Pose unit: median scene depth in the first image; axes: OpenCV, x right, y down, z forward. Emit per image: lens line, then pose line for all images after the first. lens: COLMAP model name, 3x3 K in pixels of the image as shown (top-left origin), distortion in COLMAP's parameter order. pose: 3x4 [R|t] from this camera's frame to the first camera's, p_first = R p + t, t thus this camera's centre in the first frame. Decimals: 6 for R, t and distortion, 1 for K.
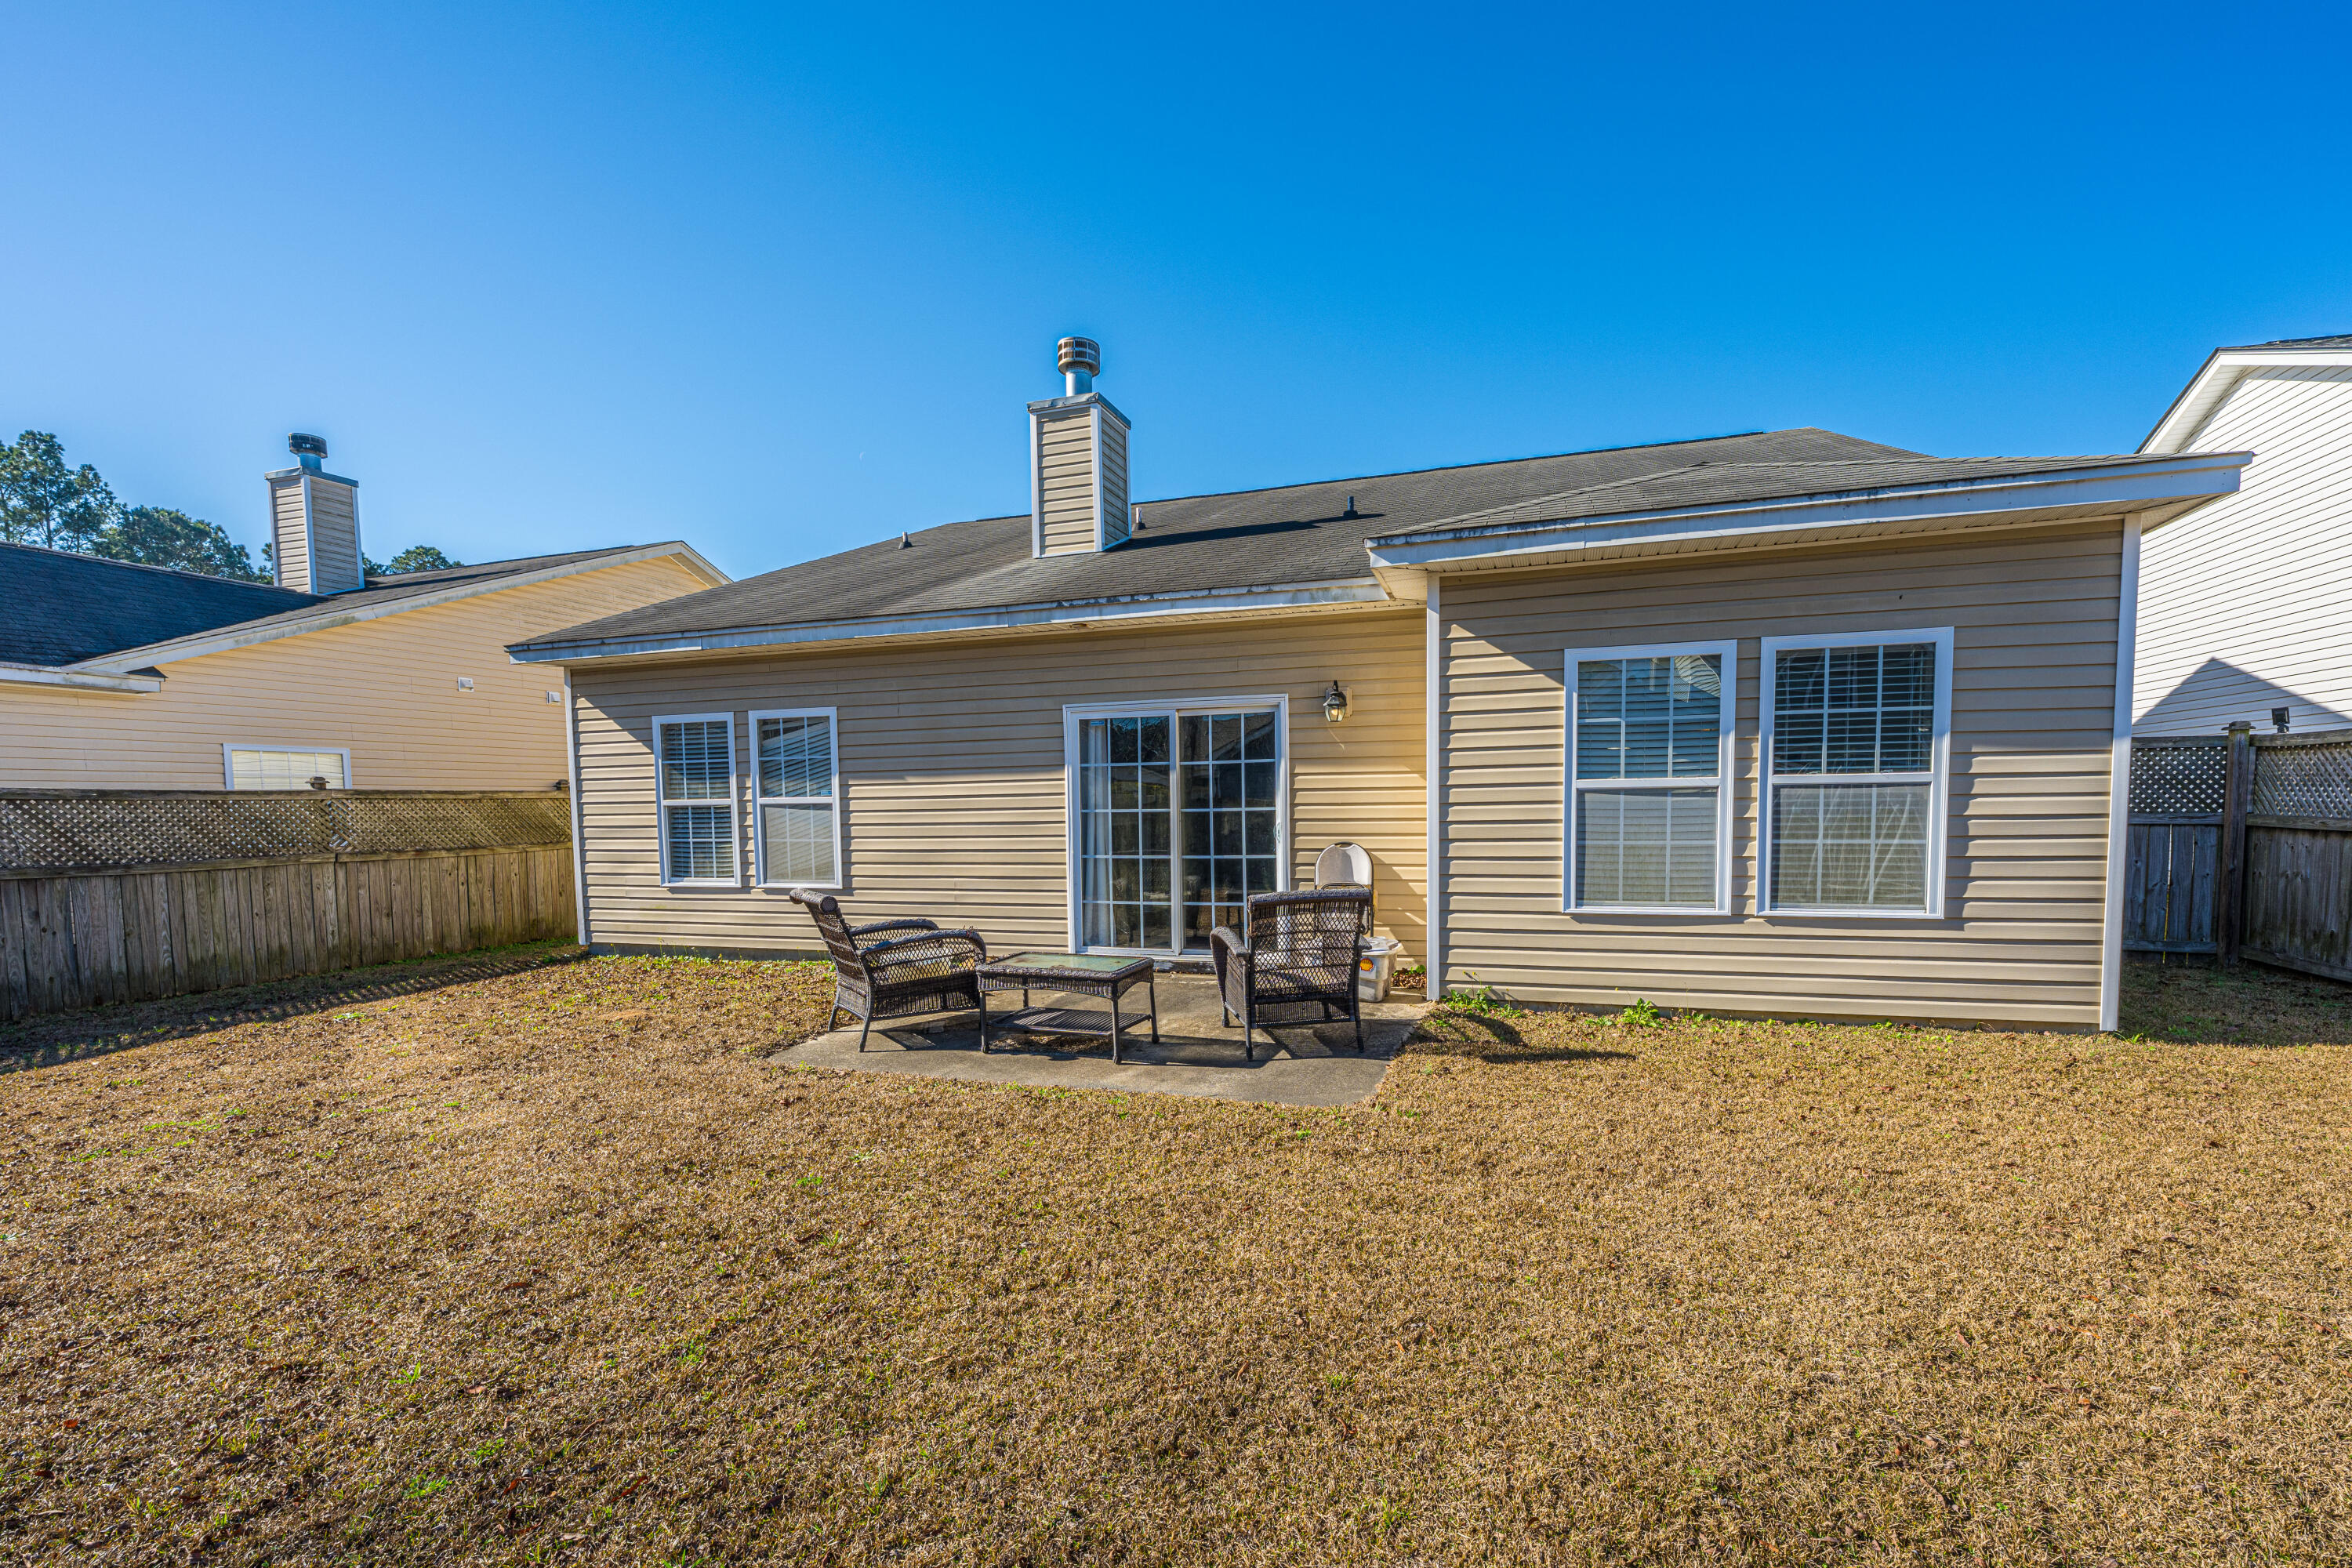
lens RADIAL K [[964.6, 0, 1240.5], [0, 964.6, 853.2], [0, 0, 1]] dist [-0.001019, -0.000018]
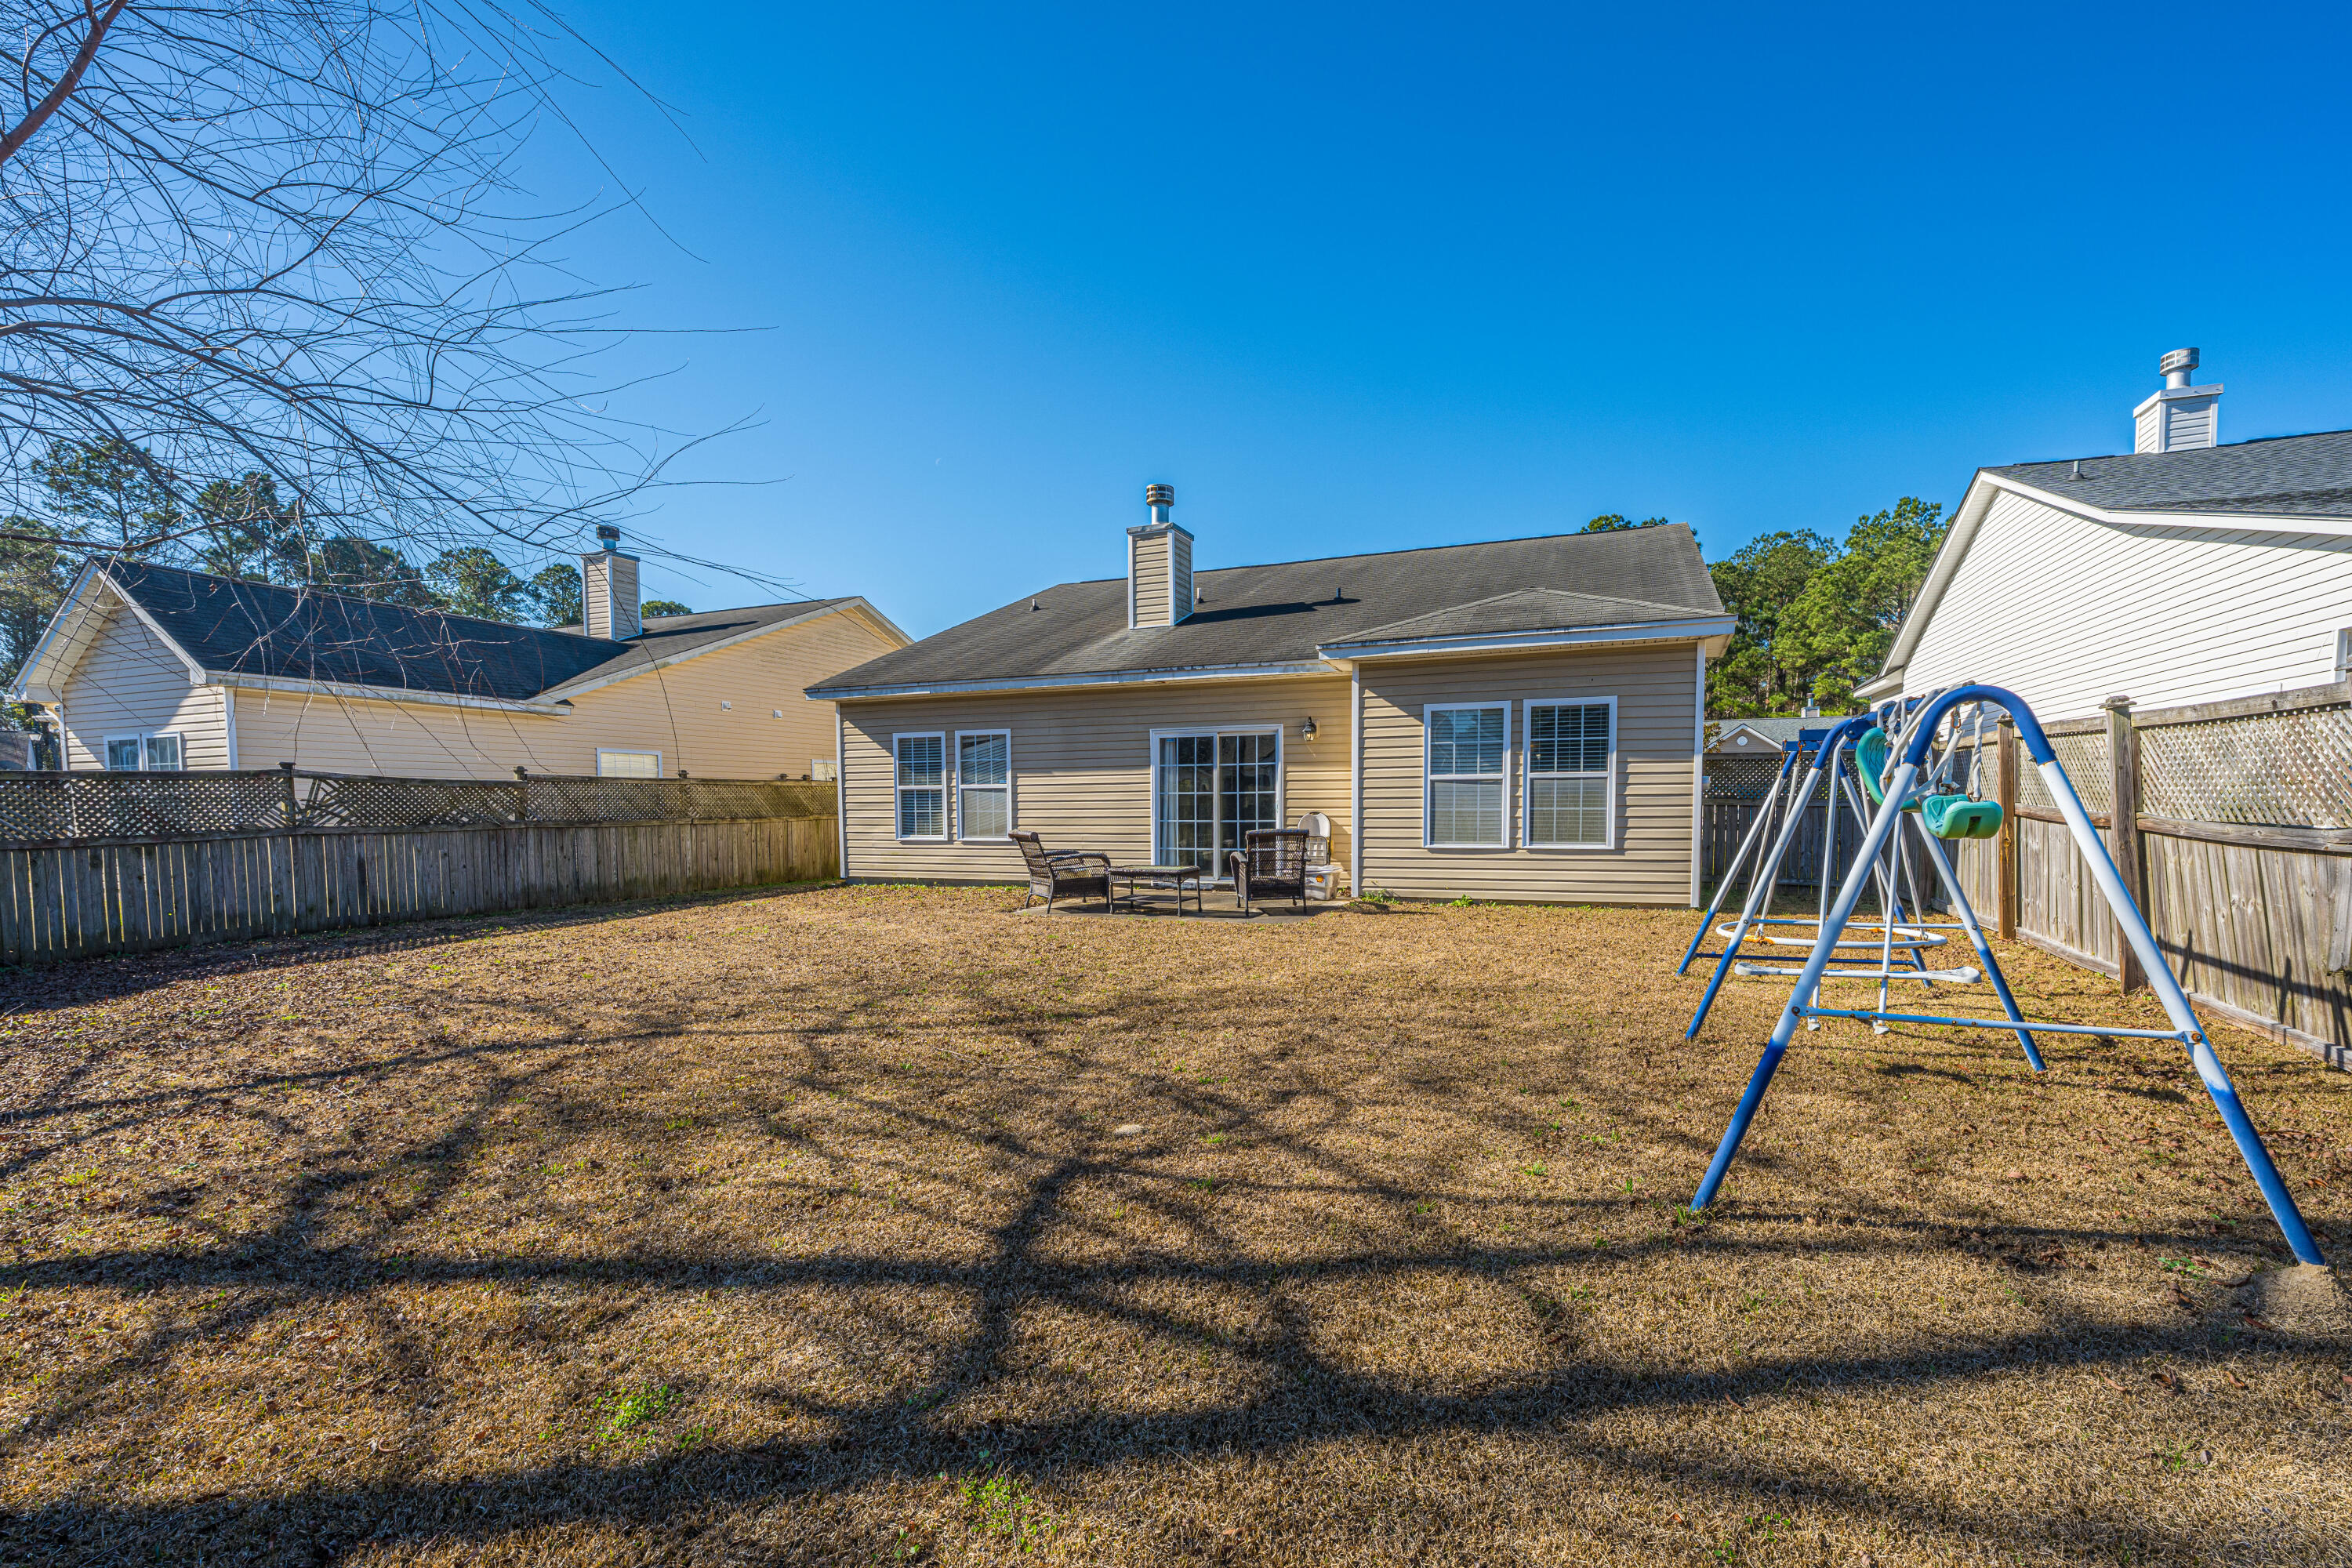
lens RADIAL K [[964.6, 0, 1240.5], [0, 964.6, 853.2], [0, 0, 1]] dist [-0.001019, -0.000018]
pose [[0.997697, 0.011911, -0.066773, 0.077387], [-0.012000, 0.999928, -0.000923, 0.054239], [0.066757, 0.001722, 0.997768, -0.589323]]
